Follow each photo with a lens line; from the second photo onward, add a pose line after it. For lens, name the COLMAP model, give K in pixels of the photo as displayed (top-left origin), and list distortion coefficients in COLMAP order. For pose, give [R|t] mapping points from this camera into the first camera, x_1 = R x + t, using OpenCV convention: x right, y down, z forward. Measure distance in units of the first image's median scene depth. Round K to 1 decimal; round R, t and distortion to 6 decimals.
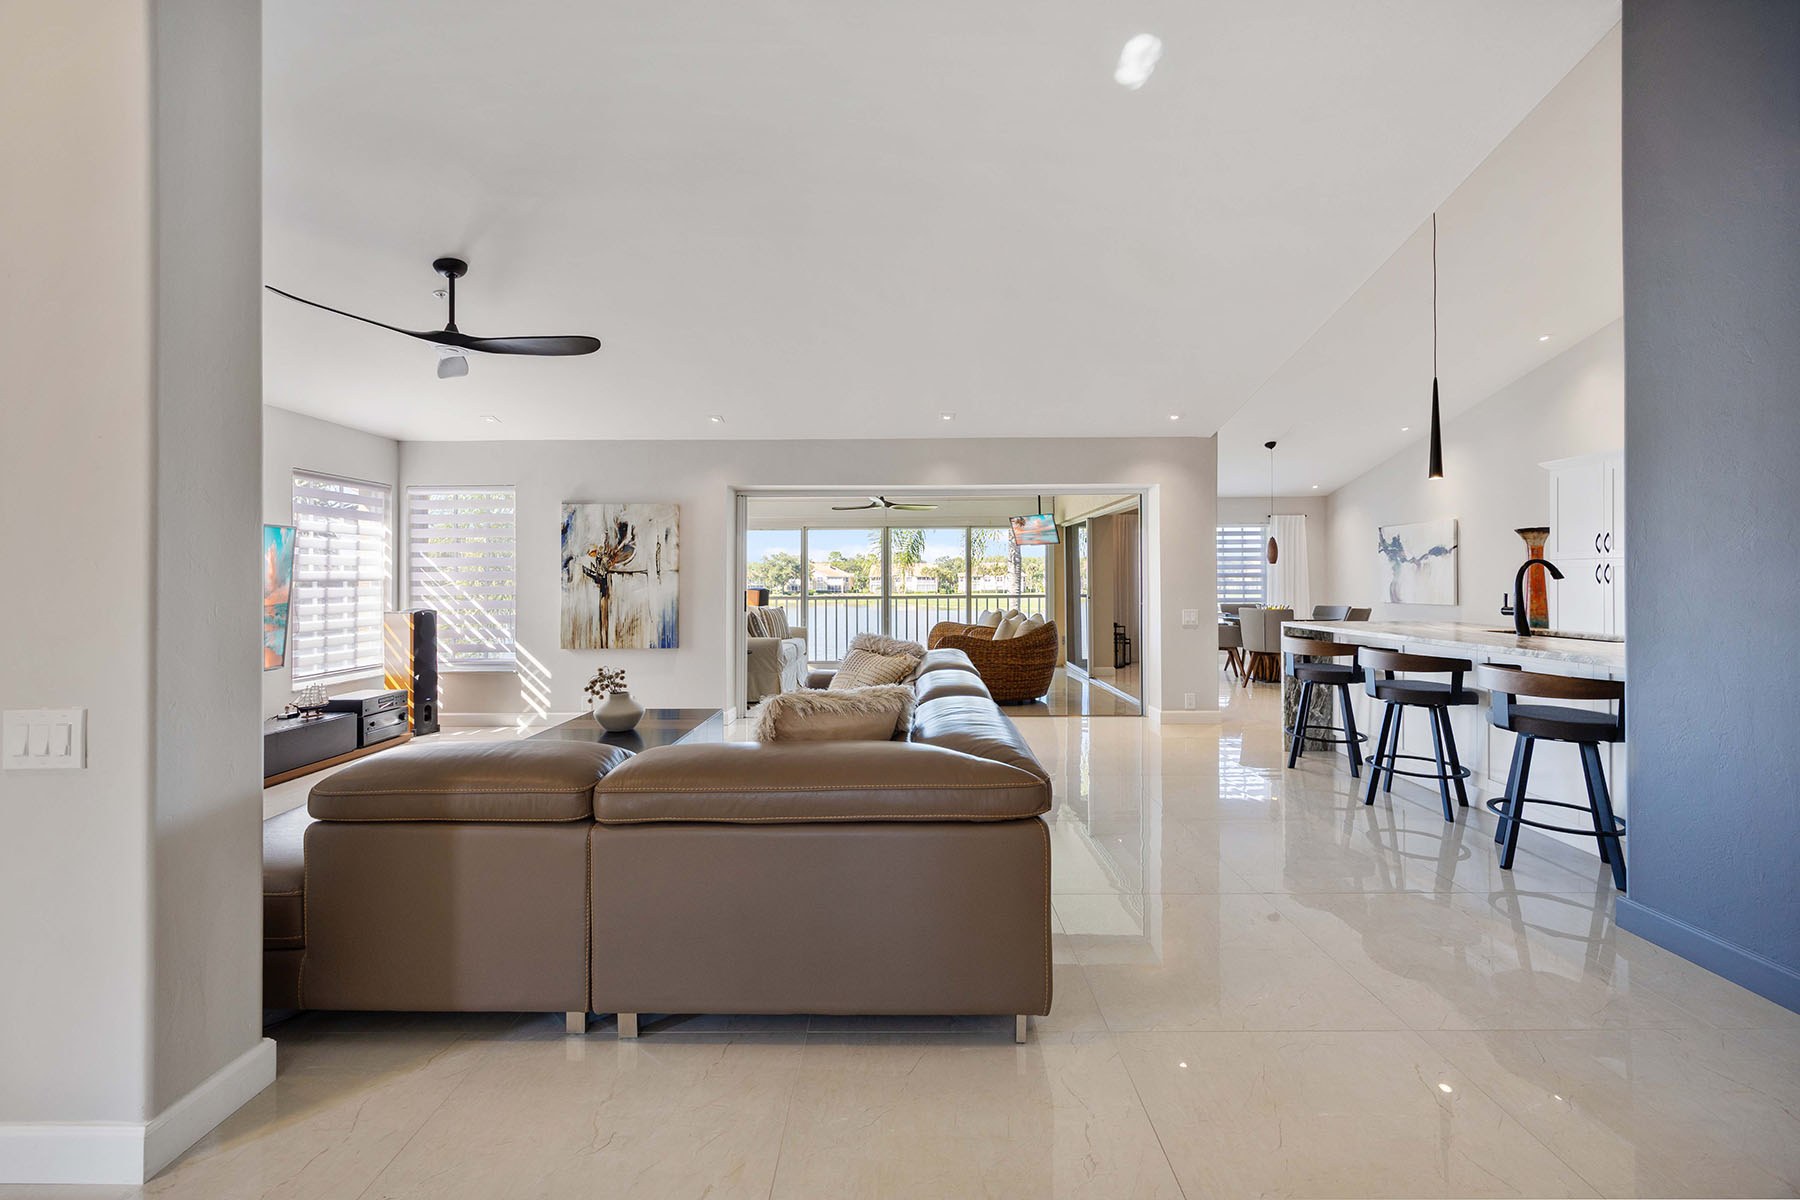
lens RADIAL K [[692.2, 0, 898.2], [0, 692.2, 569.8], [0, 0, 1]] dist [-0.002926, -0.000326]
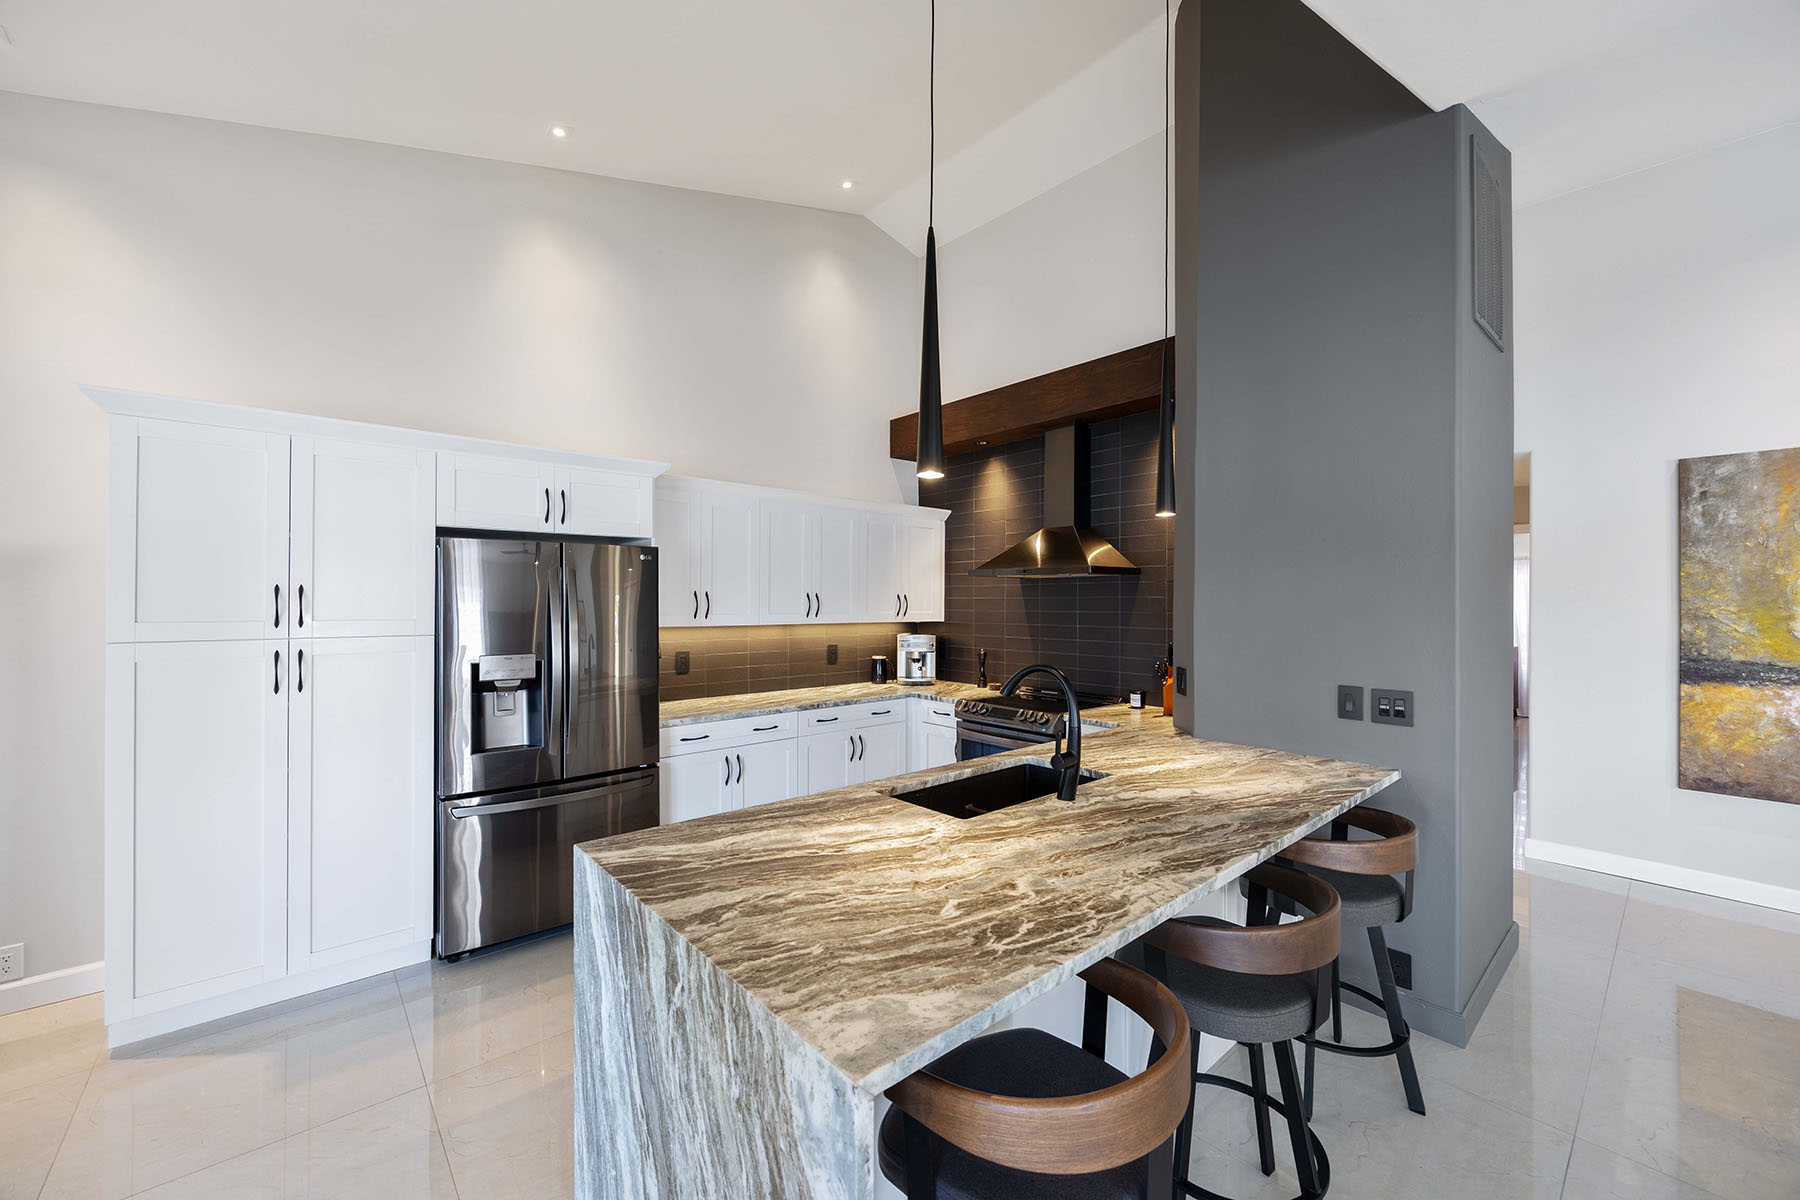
lens RADIAL K [[692.2, 0, 903.5], [0, 692.2, 599.5], [0, 0, 1]] dist [-0.002926, -0.000326]
pose [[-0.672882, 0.002950, 0.739744, 0.348969], [-0.011803, 0.999822, -0.014724, -0.038002], [-0.739656, -0.018639, -0.672727, 0.928786]]
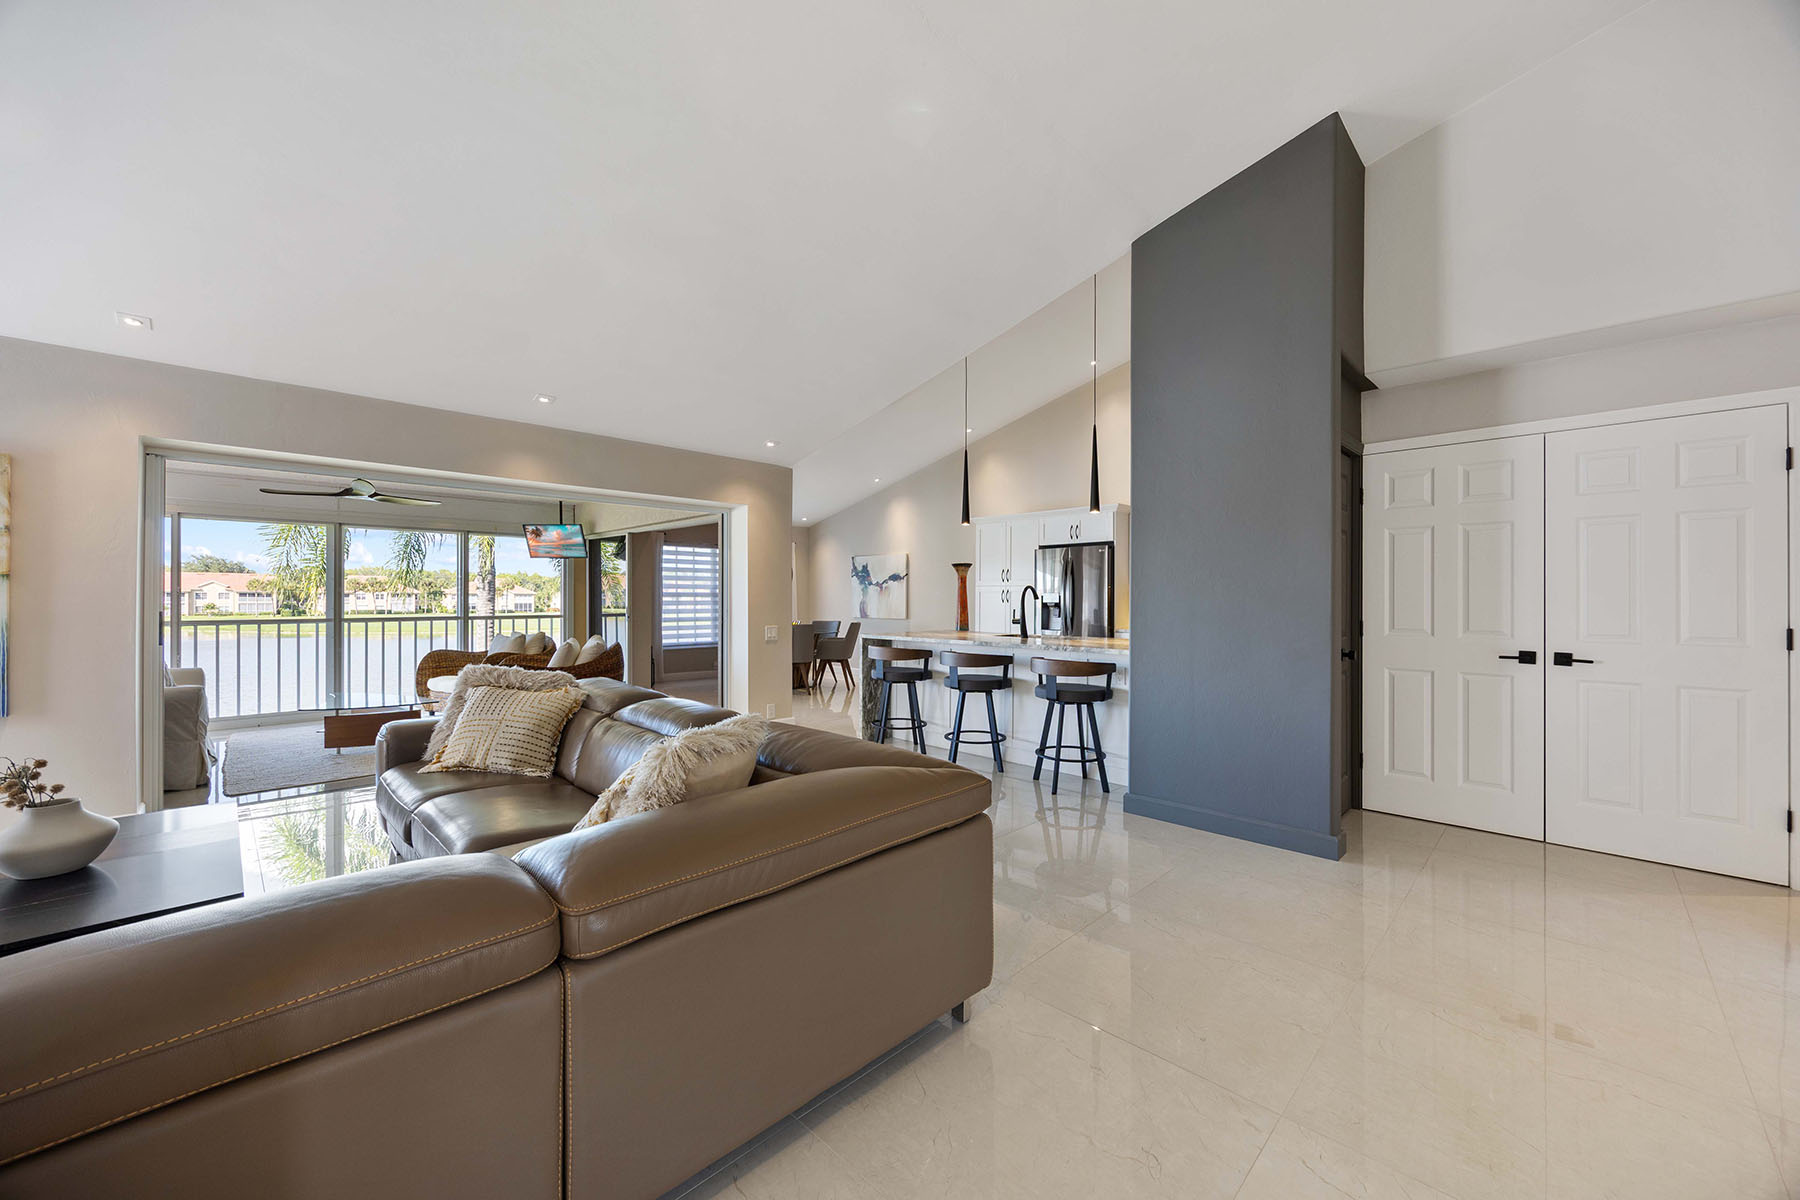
lens RADIAL K [[692.2, 0, 901.9], [0, 692.2, 599.3], [0, 0, 1]] dist [-0.002926, -0.000326]
pose [[0.697355, 0.005249, 0.716707, -0.206560], [-0.016278, 0.999831, 0.008515, 0.003565], [-0.716541, -0.017604, 0.697322, 0.096681]]
